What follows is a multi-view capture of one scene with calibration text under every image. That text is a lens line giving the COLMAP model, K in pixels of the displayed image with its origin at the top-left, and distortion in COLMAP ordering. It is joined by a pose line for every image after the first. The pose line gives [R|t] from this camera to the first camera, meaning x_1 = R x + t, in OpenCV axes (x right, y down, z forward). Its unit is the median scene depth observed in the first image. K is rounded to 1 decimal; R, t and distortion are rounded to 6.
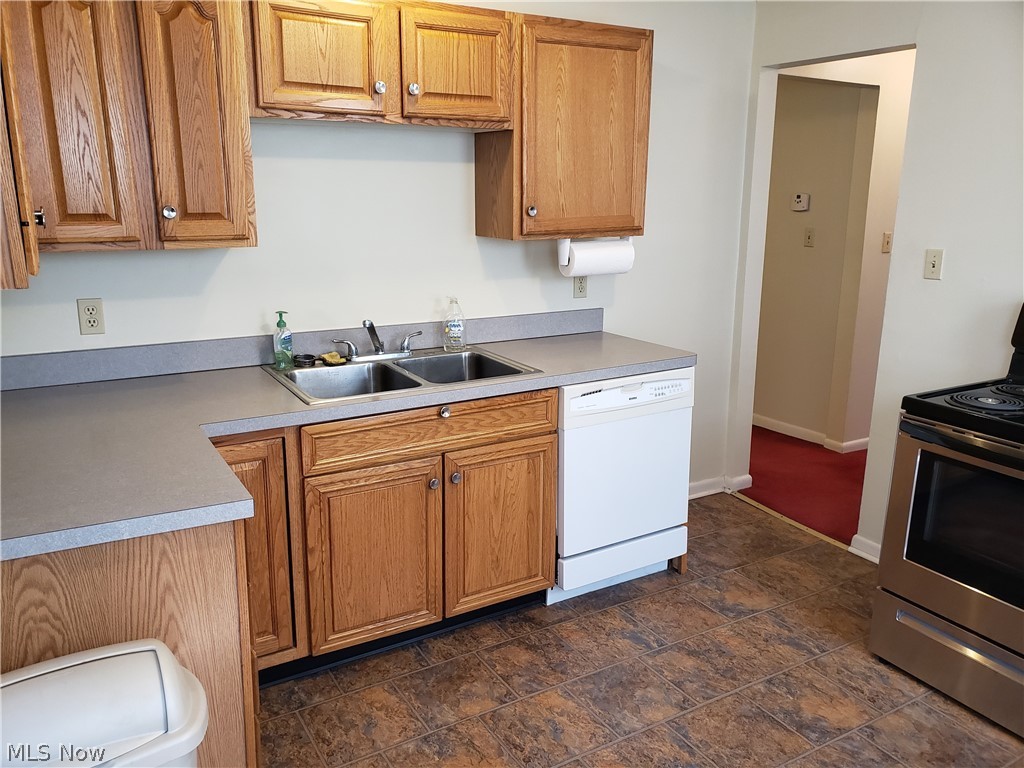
lens RADIAL K [[793.2, 0, 507.1], [0, 793.2, 390.0], [0, 0, 1]] dist [0.062185, -0.059485]
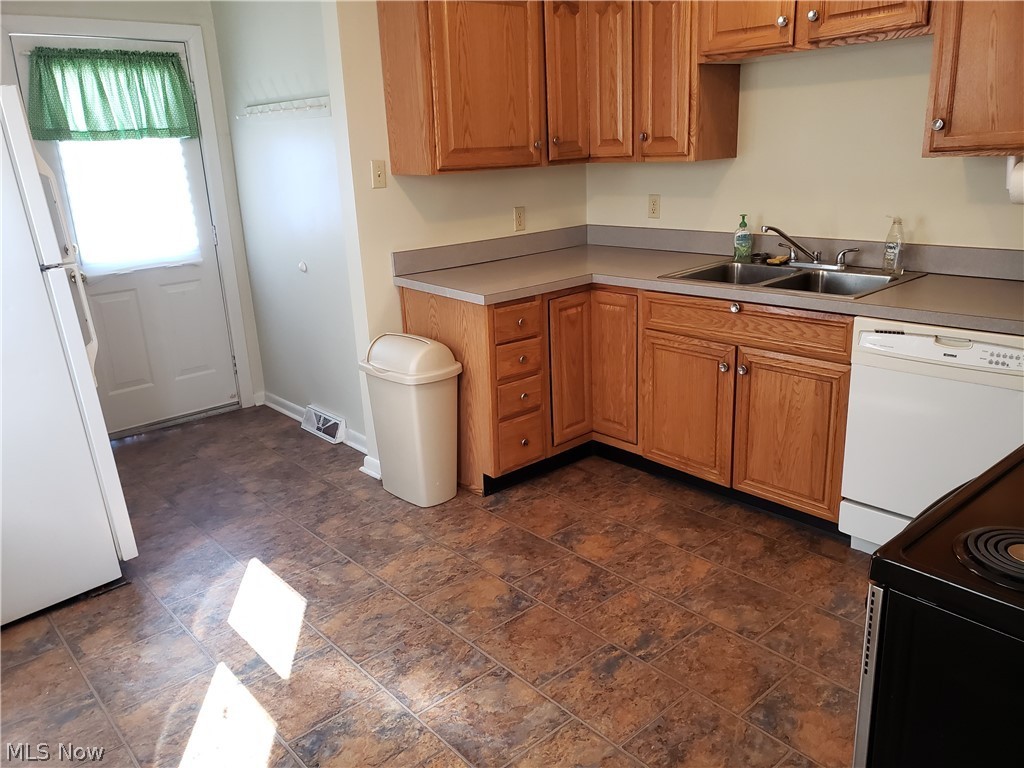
lens RADIAL K [[793.2, 0, 509.4], [0, 793.2, 378.9], [0, 0, 1]] dist [0.062185, -0.059485]
pose [[0.180121, 0.273986, -0.944716, 0.953334], [-0.190388, 0.951973, 0.239791, -0.086877], [0.965043, 0.136671, 0.223634, 0.412259]]
